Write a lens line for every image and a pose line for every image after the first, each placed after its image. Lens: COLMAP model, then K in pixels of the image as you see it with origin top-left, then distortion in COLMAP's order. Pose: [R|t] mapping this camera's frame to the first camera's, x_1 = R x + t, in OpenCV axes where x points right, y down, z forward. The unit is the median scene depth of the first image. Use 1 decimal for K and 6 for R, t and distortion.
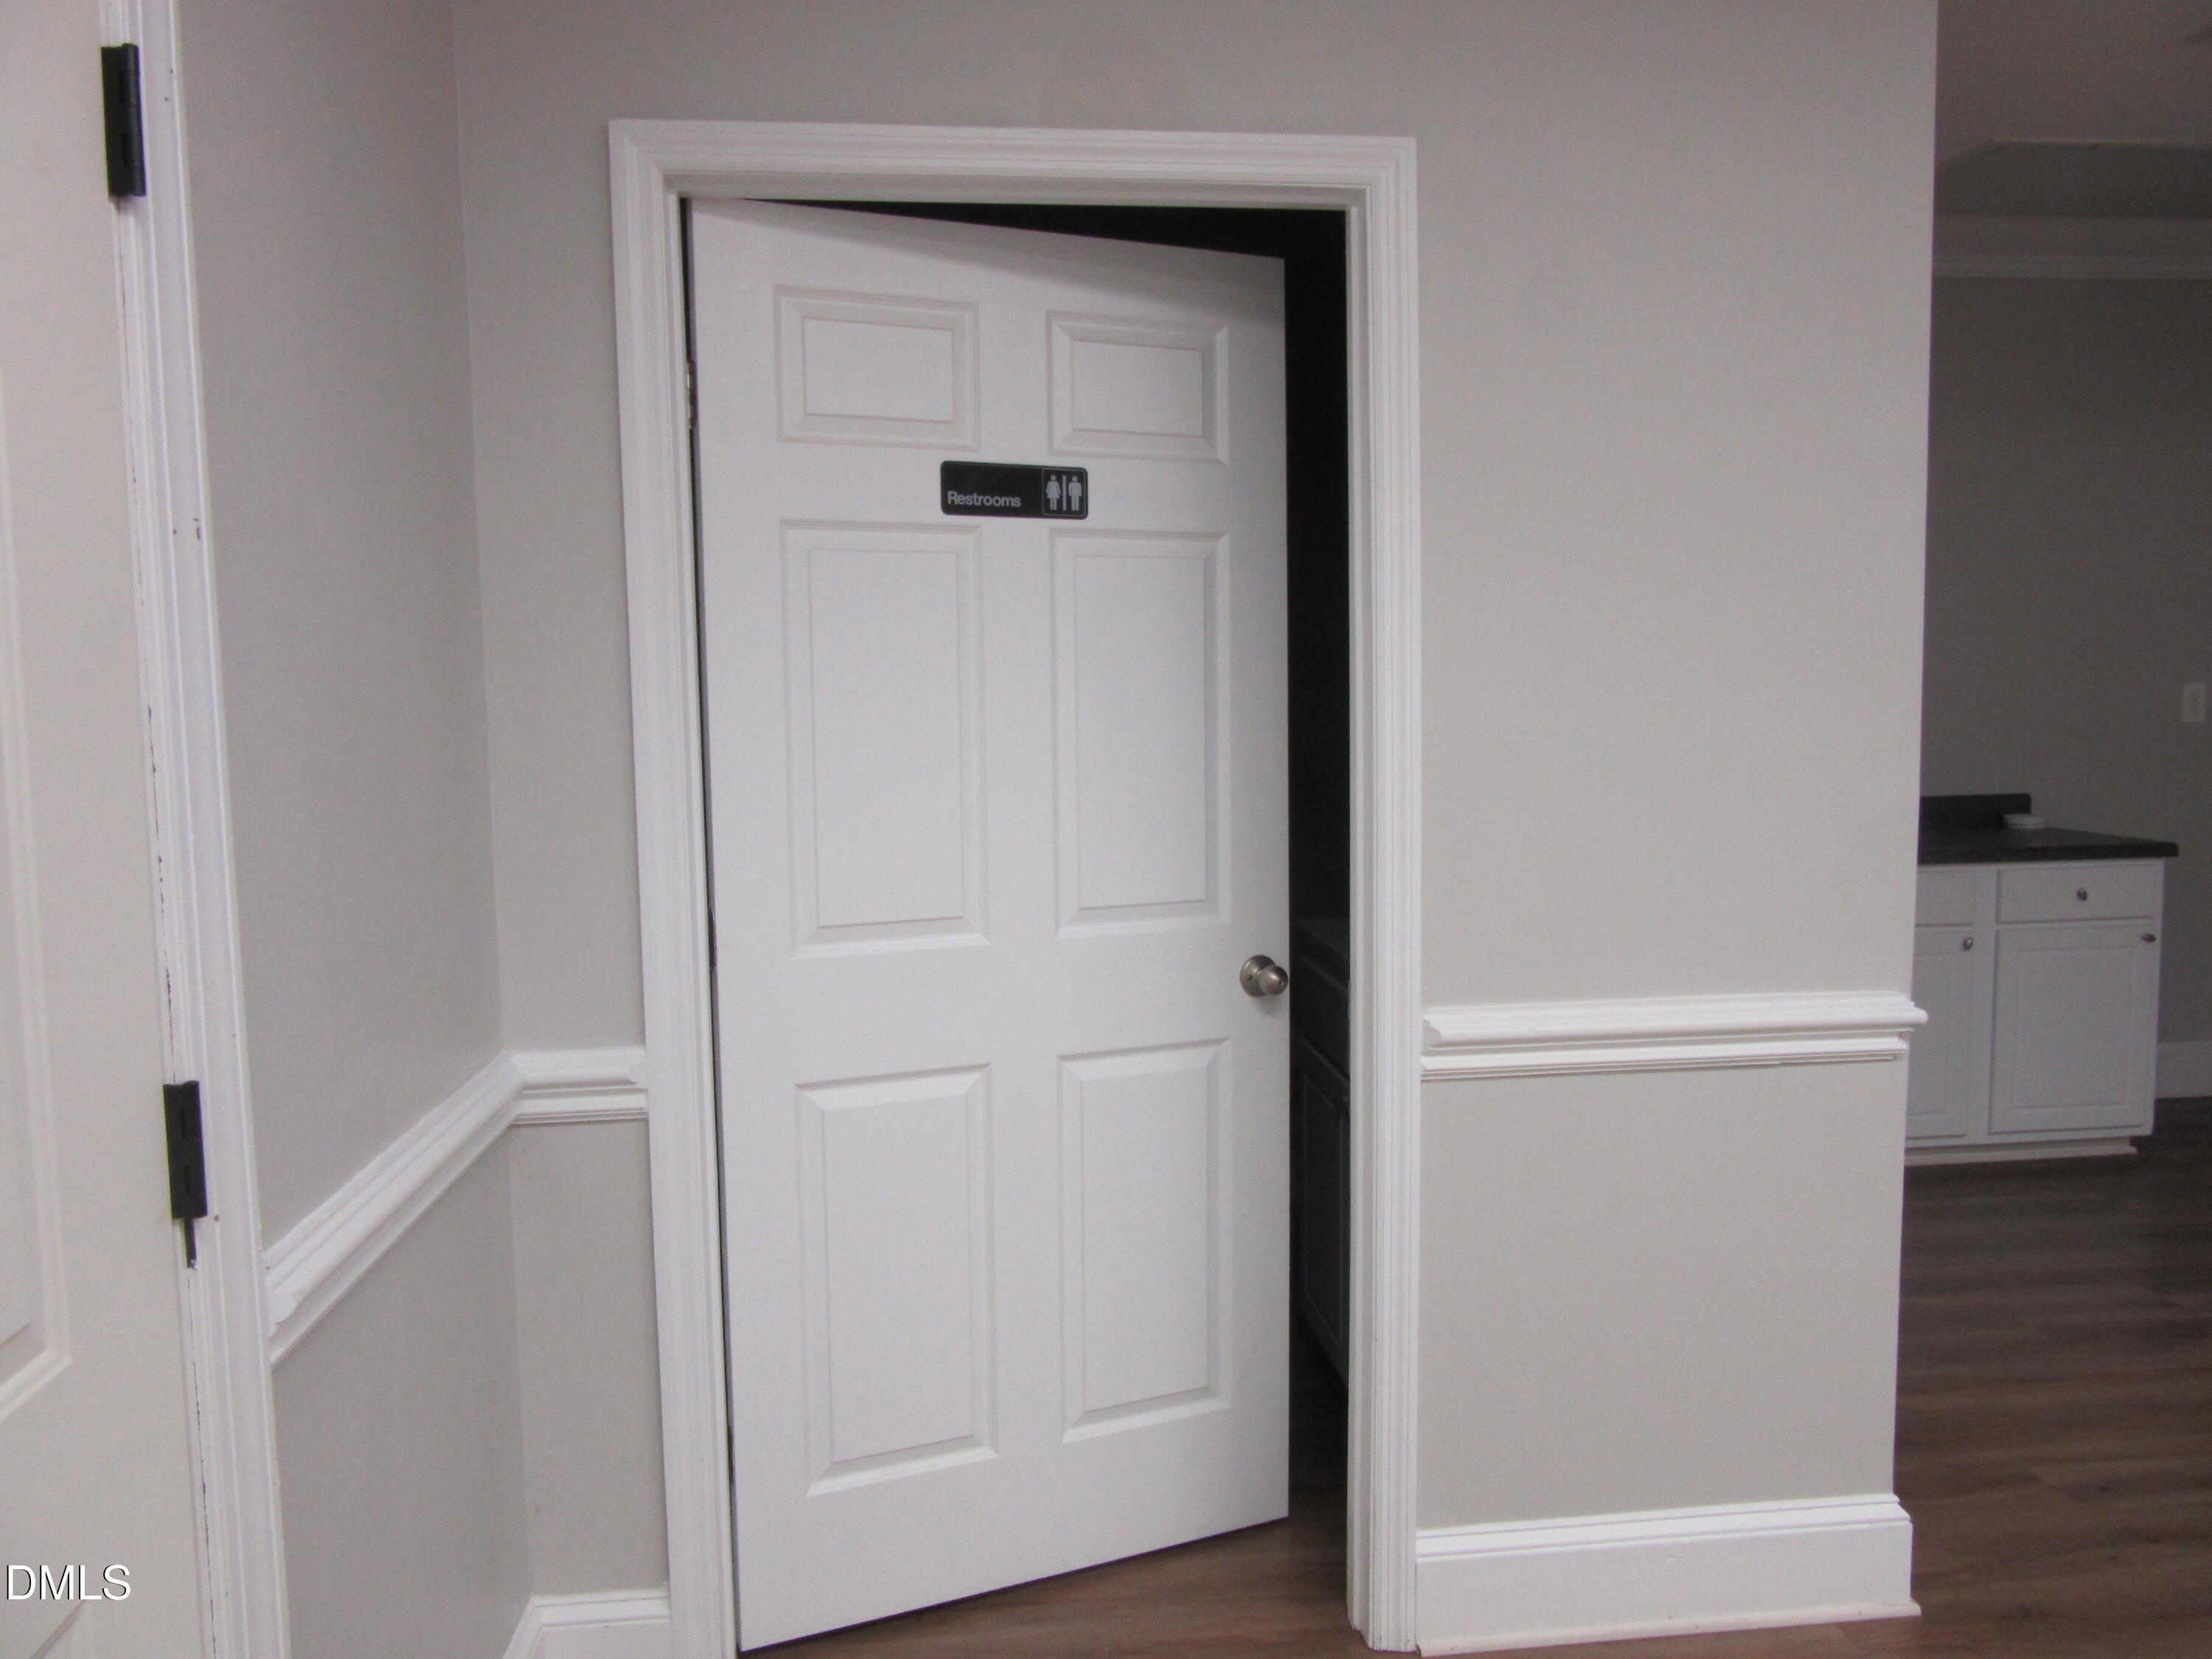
lens RADIAL K [[1638.9, 0, 1097.9], [0, 1638.9, 826.0], [0, 0, 1]] dist [-0.034568, 0.011298]
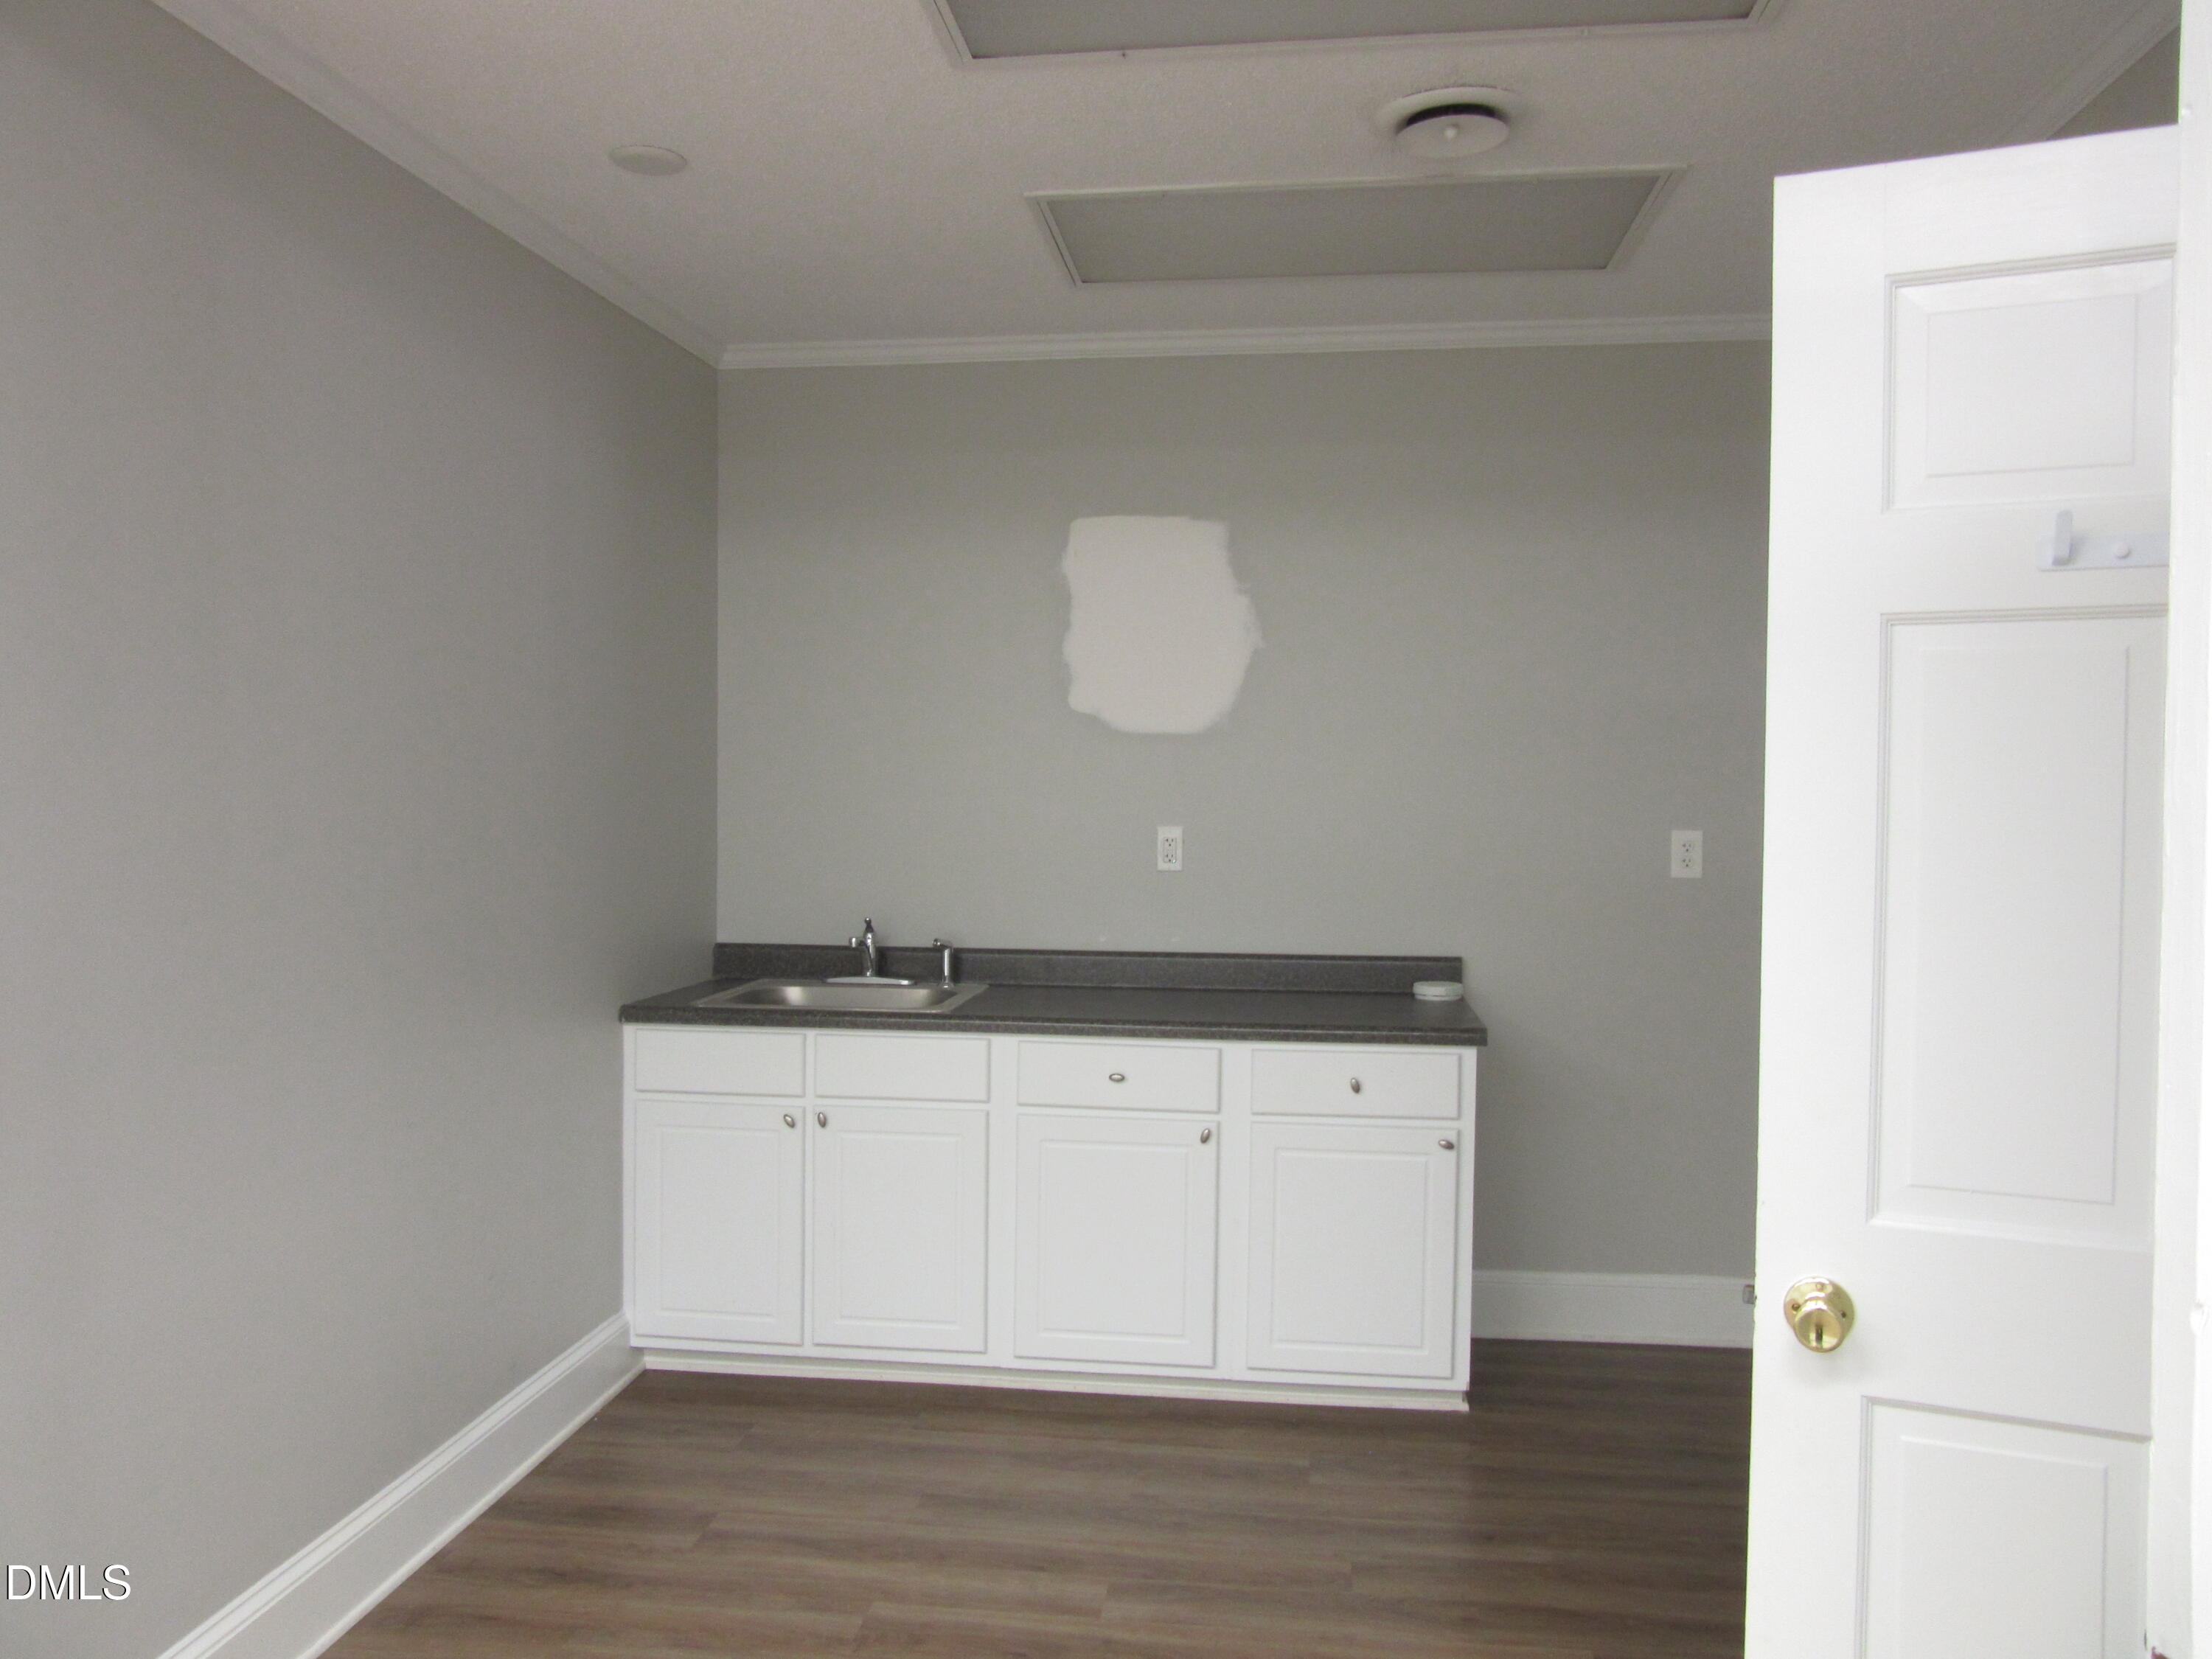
lens RADIAL K [[1638.9, 0, 1121.9], [0, 1638.9, 833.1], [0, 0, 1]] dist [-0.034568, 0.011298]
pose [[0.972237, 0.029020, -0.232192, 0.680877], [-0.042369, 0.997711, -0.052711, -0.036405], [0.230131, 0.061085, 0.971241, 0.161629]]
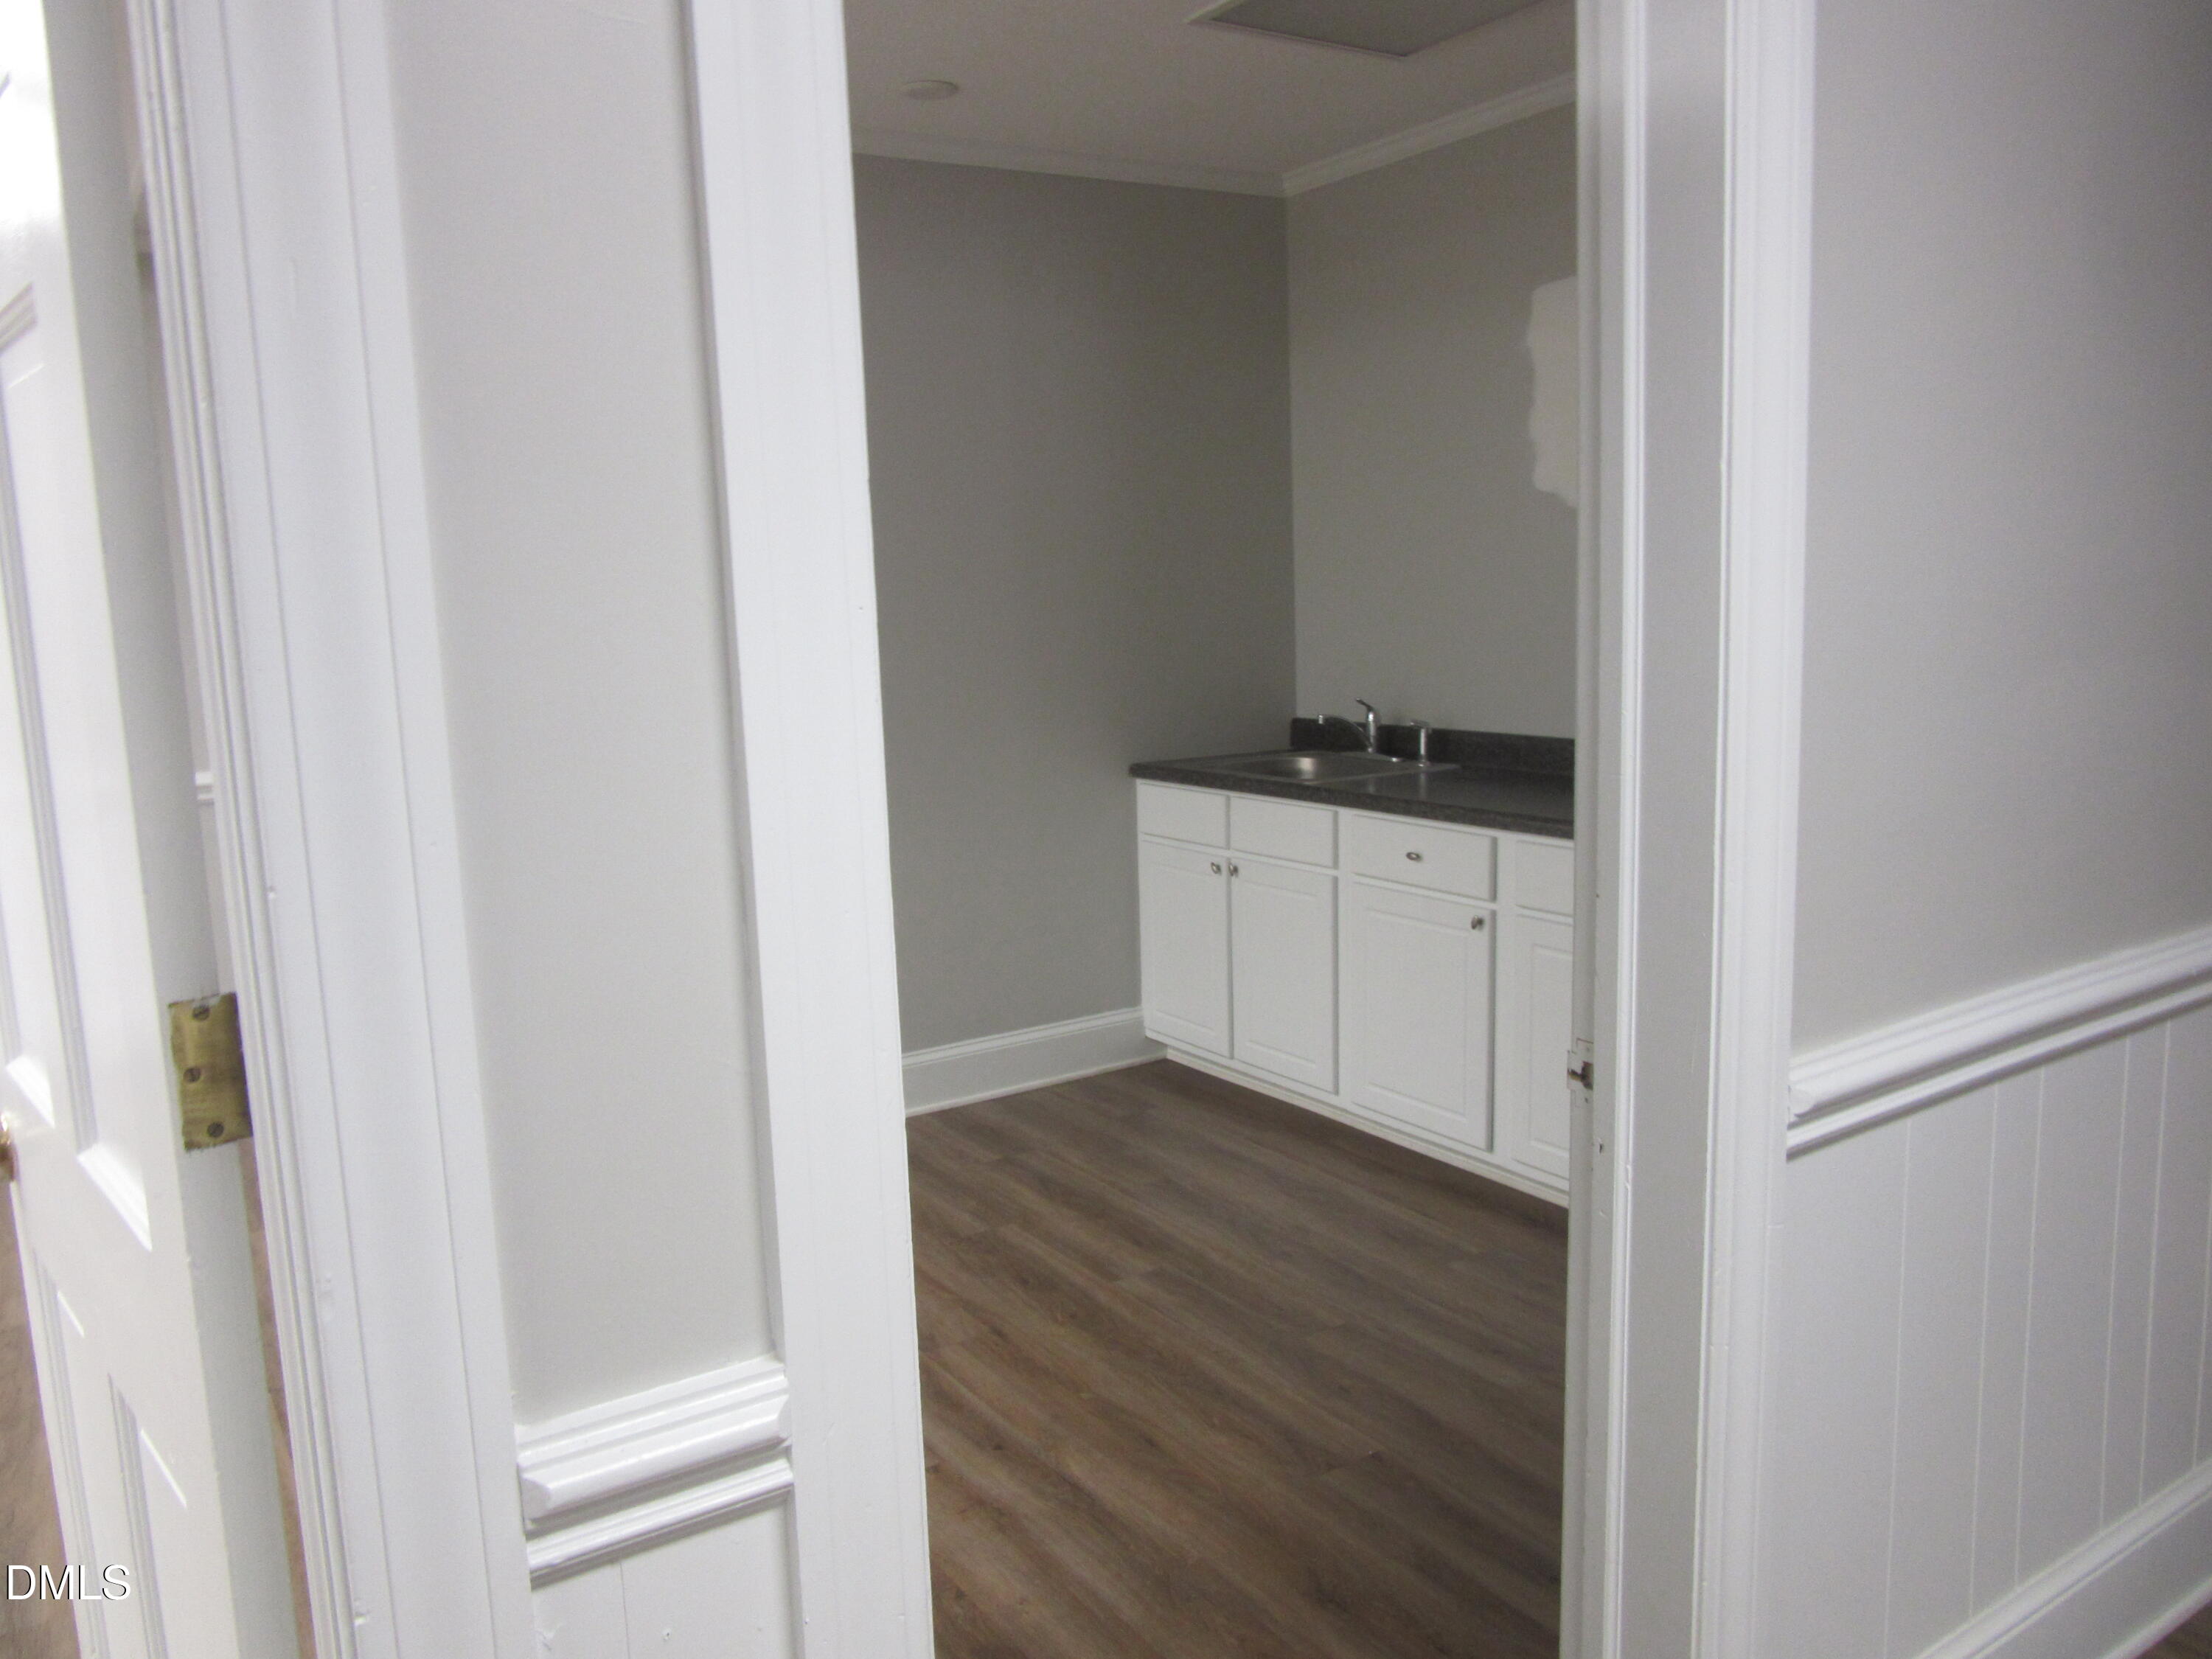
lens RADIAL K [[1638.9, 0, 1114.4], [0, 1638.9, 836.7], [0, 0, 1]] dist [-0.034568, 0.011298]
pose [[0.453111, 0.132823, -0.881503, 1.179256], [-0.052339, 0.991096, 0.122433, -0.063347], [0.889916, -0.009339, 0.456028, 0.451209]]
